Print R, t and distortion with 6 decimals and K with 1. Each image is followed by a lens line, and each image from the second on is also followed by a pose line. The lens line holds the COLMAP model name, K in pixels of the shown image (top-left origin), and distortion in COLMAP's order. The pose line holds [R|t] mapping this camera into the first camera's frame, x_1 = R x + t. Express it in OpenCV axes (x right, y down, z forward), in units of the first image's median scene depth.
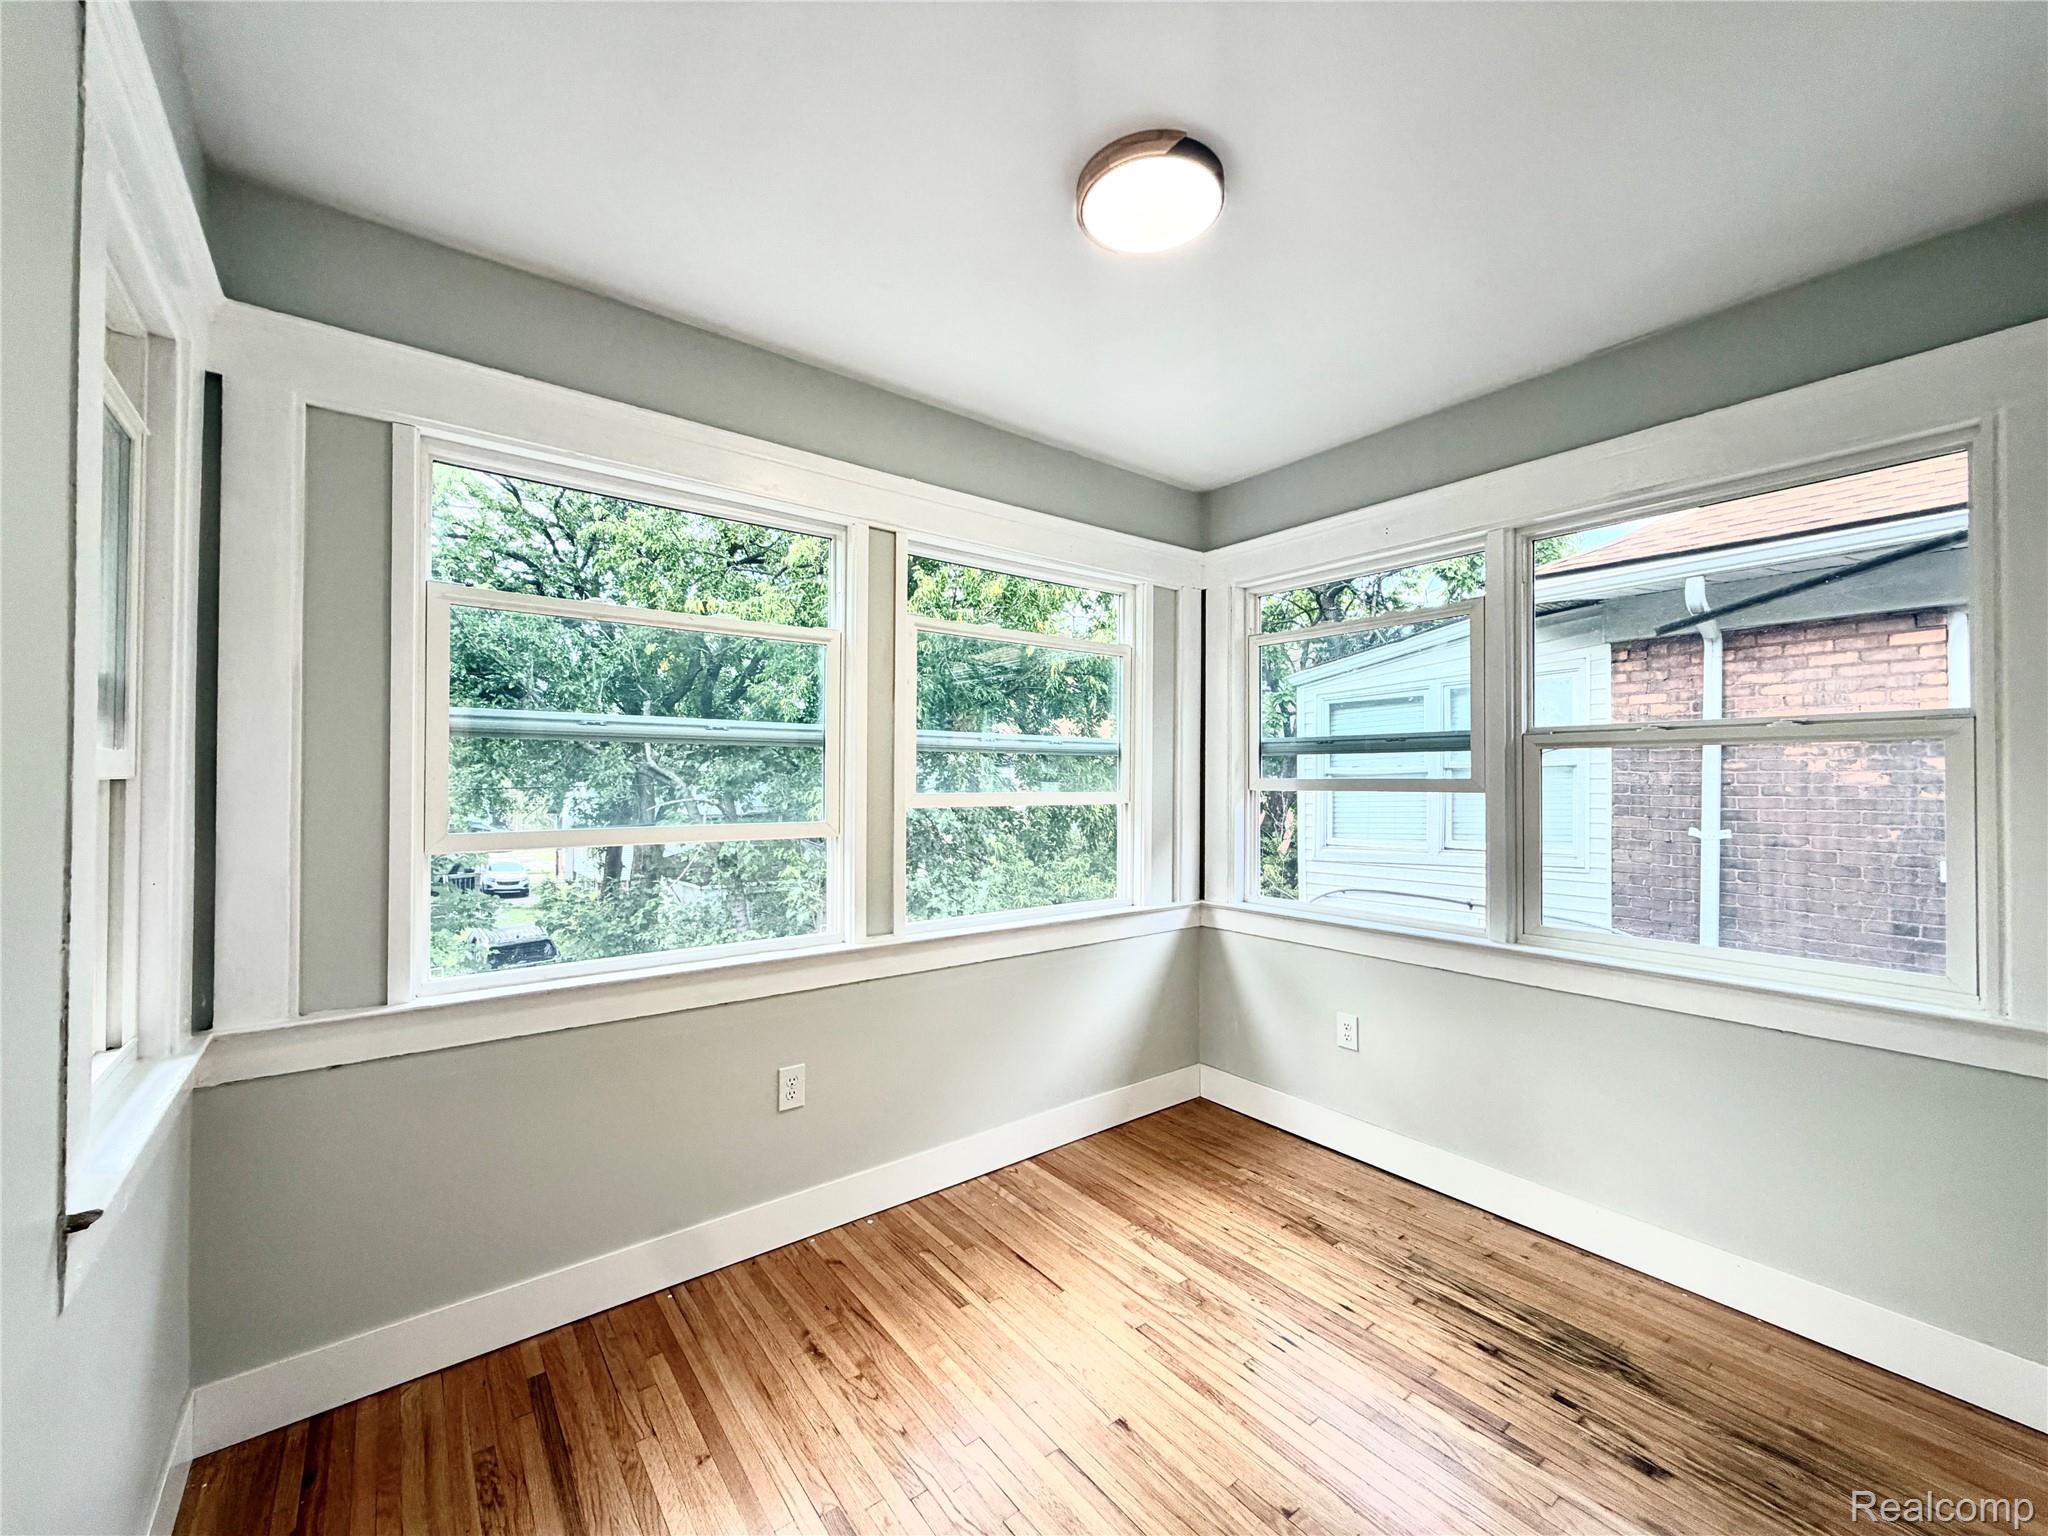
lens RADIAL K [[815.9, 0, 1019.3], [0, 815.9, 769.1], [0, 0, 1]] dist [0.000033, 0.000231]
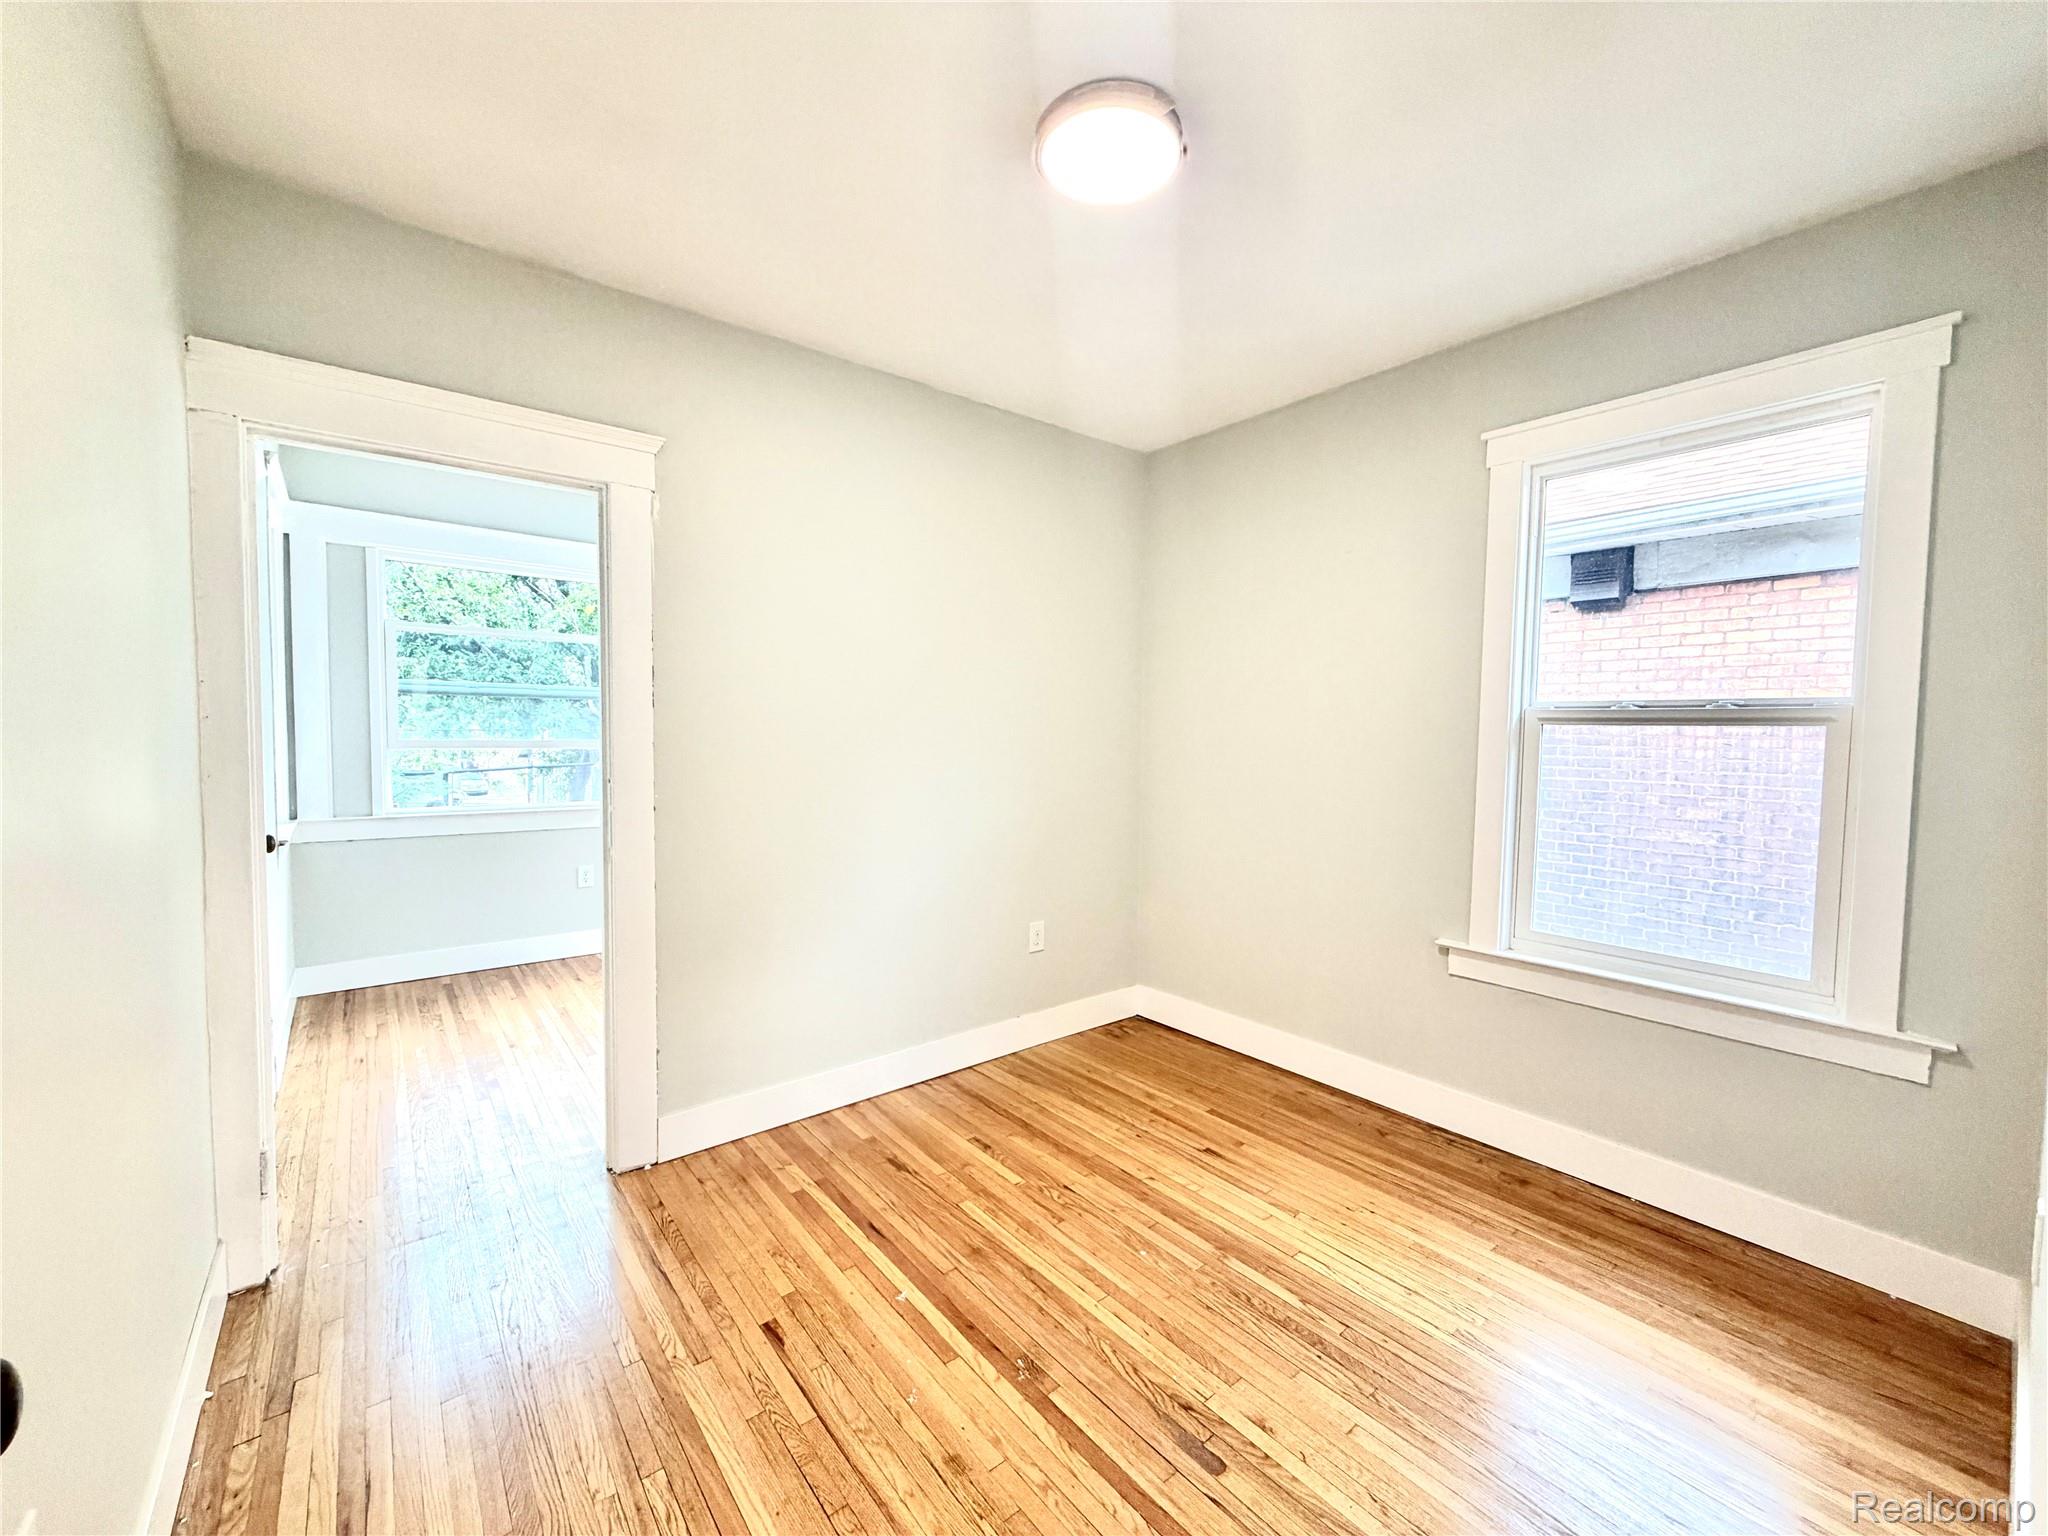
lens RADIAL K [[832.7, 0, 1053.0], [0, 832.7, 760.7], [0, 0, 1]] dist [-0.009103, 0.000016]
pose [[0.999330, -0.003575, 0.036421, 0.832360], [0.001546, 0.998453, 0.055589, 0.010715], [-0.036563, -0.055495, 0.997789, -1.087591]]
